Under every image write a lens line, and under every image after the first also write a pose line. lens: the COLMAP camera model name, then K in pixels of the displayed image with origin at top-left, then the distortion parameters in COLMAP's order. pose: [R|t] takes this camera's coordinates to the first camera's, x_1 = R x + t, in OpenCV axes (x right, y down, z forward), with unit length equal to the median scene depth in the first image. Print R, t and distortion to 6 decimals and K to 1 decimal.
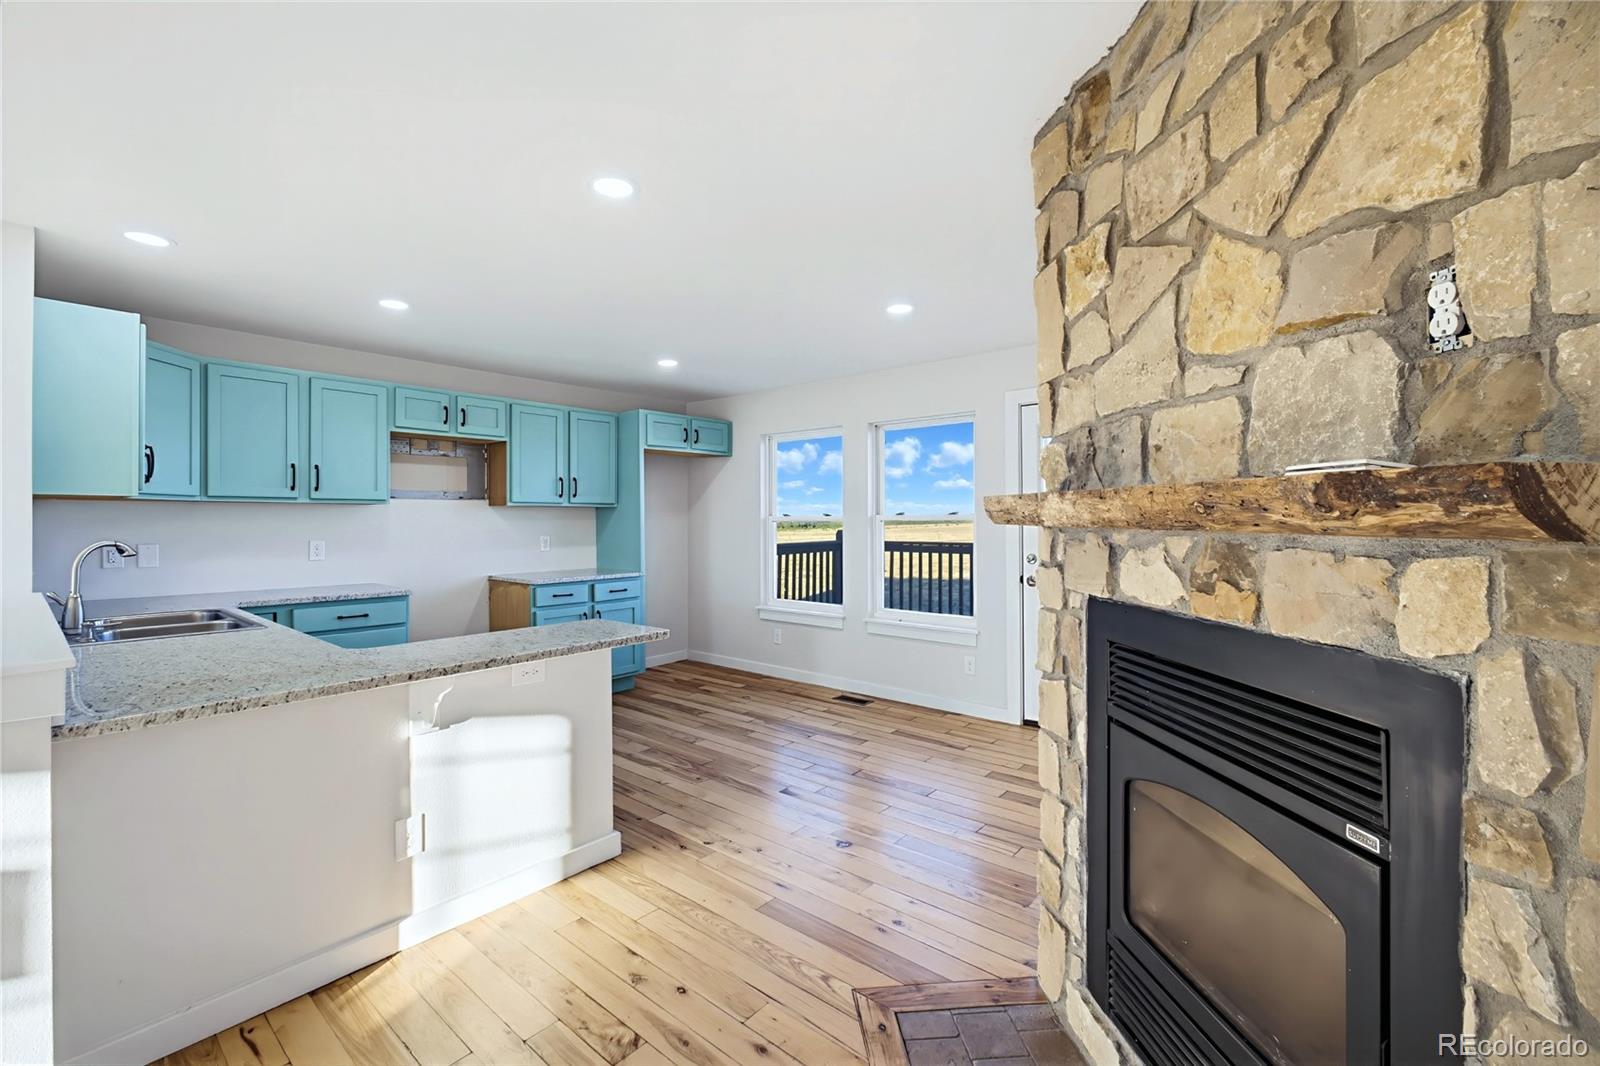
lens RADIAL K [[690.8, 0, 797.6], [0, 690.8, 516.5], [0, 0, 1]] dist [-0.004176, -0.000276]
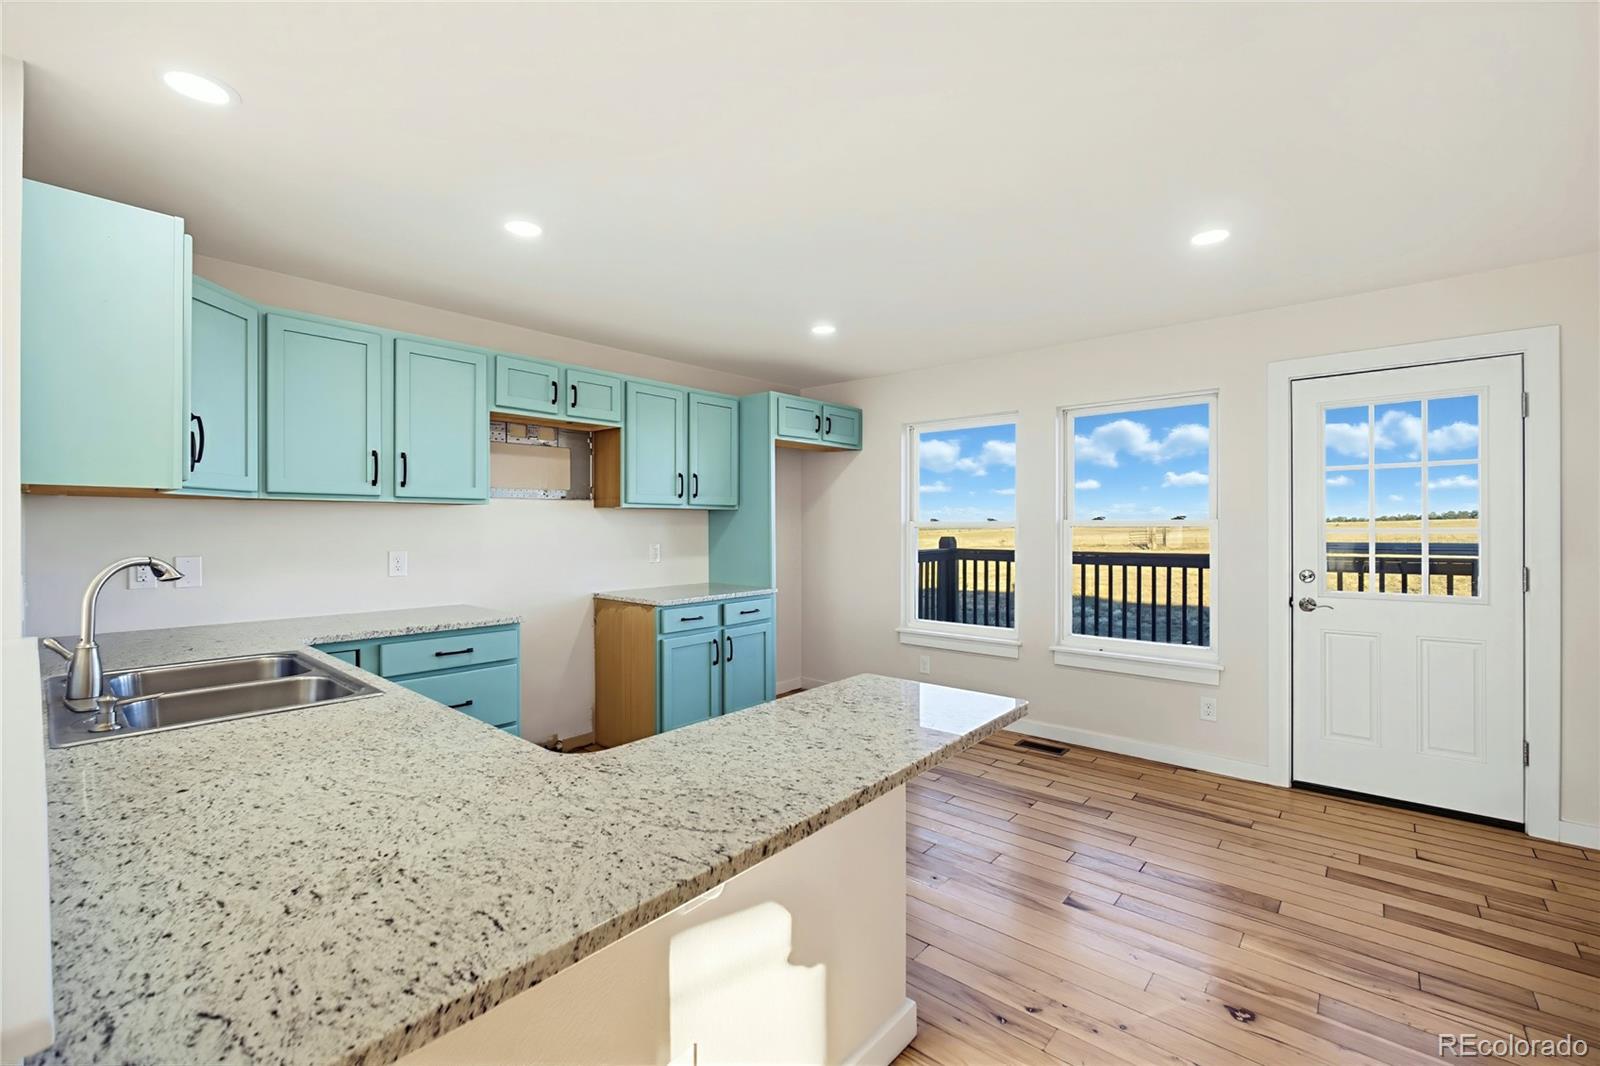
lens RADIAL K [[688.6, 0, 799.6], [0, 688.6, 523.4], [0, 0, 1]] dist [-0.000866, 0.000513]
pose [[0.999970, 0.000997, -0.007676, -0.214755], [-0.000986, 0.999998, 0.001478, 0.001609], [0.007678, -0.001470, 0.999969, 0.204014]]
